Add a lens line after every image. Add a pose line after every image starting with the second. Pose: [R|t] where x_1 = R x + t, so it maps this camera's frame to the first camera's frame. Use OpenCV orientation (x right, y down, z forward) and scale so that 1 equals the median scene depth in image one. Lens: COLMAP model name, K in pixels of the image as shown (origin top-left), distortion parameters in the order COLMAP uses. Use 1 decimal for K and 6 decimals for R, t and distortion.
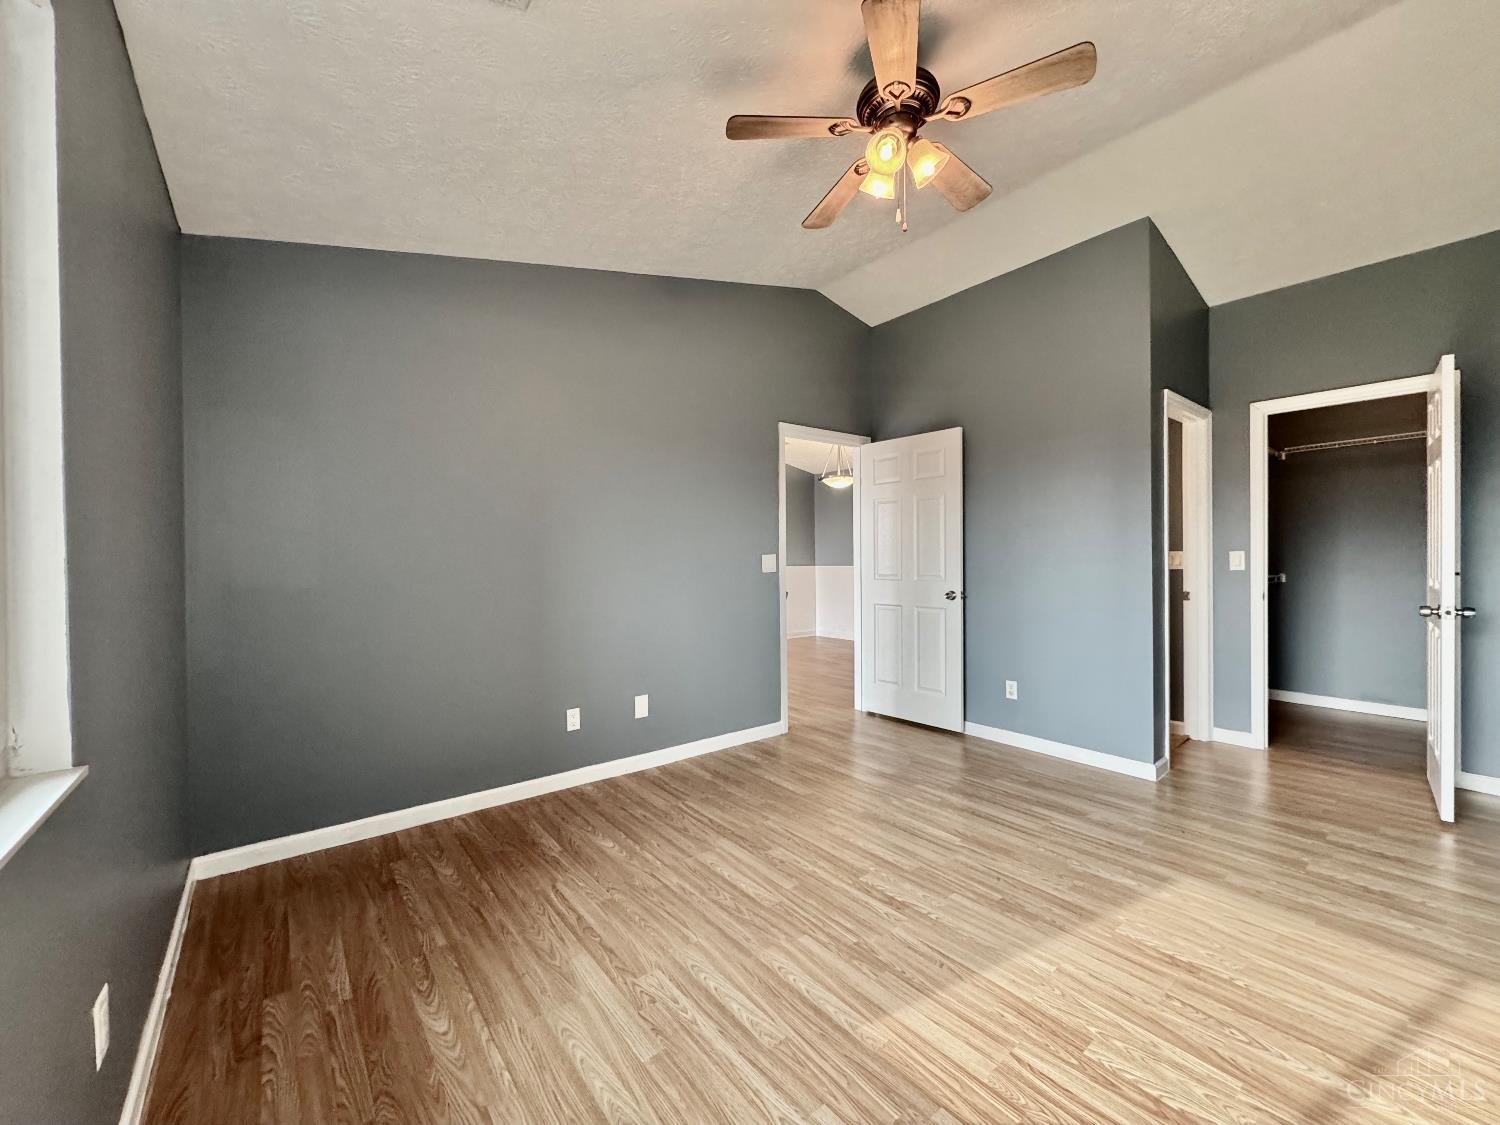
lens RADIAL K [[597.2, 0, 748.8], [0, 597.2, 560.8], [0, 0, 1]] dist [-0.005525, 0.000220]
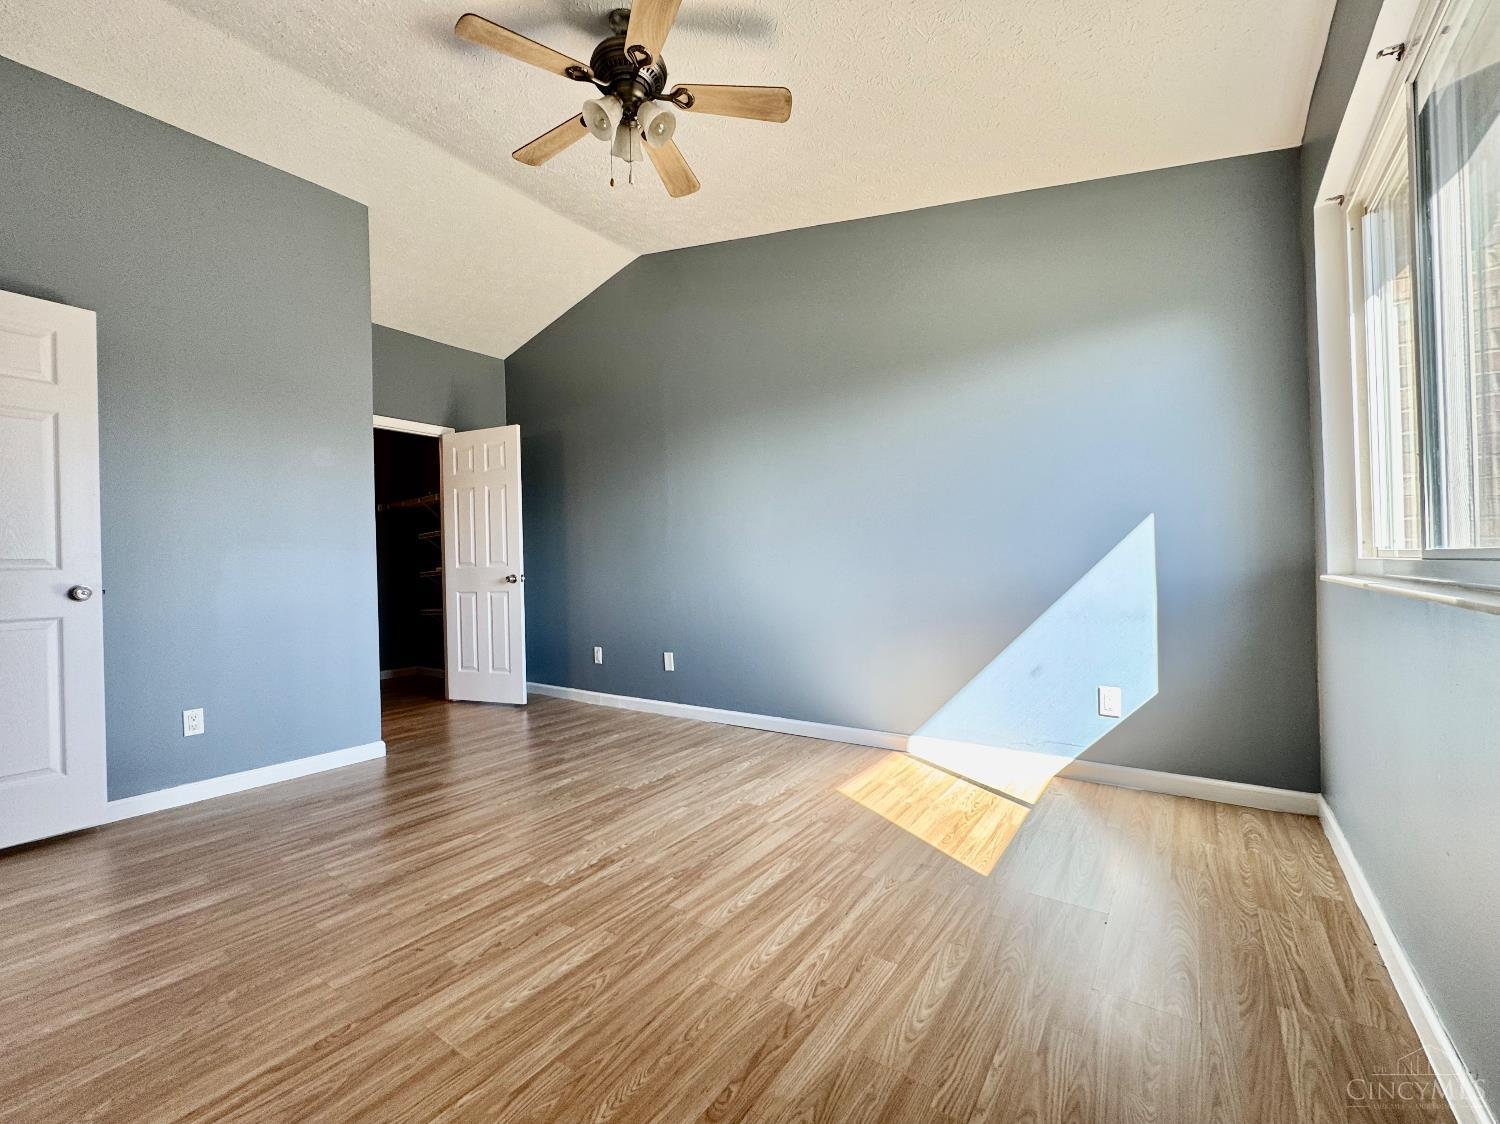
lens RADIAL K [[628.3, 0, 731.4], [0, 628.3, 569.4], [0, 0, 1]] dist [-0.006978, -0.000272]
pose [[-0.259794, 0.018572, 0.965485, -0.780203], [0.039156, 0.999195, -0.008685, 0.124980], [-0.964870, 0.035548, -0.260313, 1.048478]]
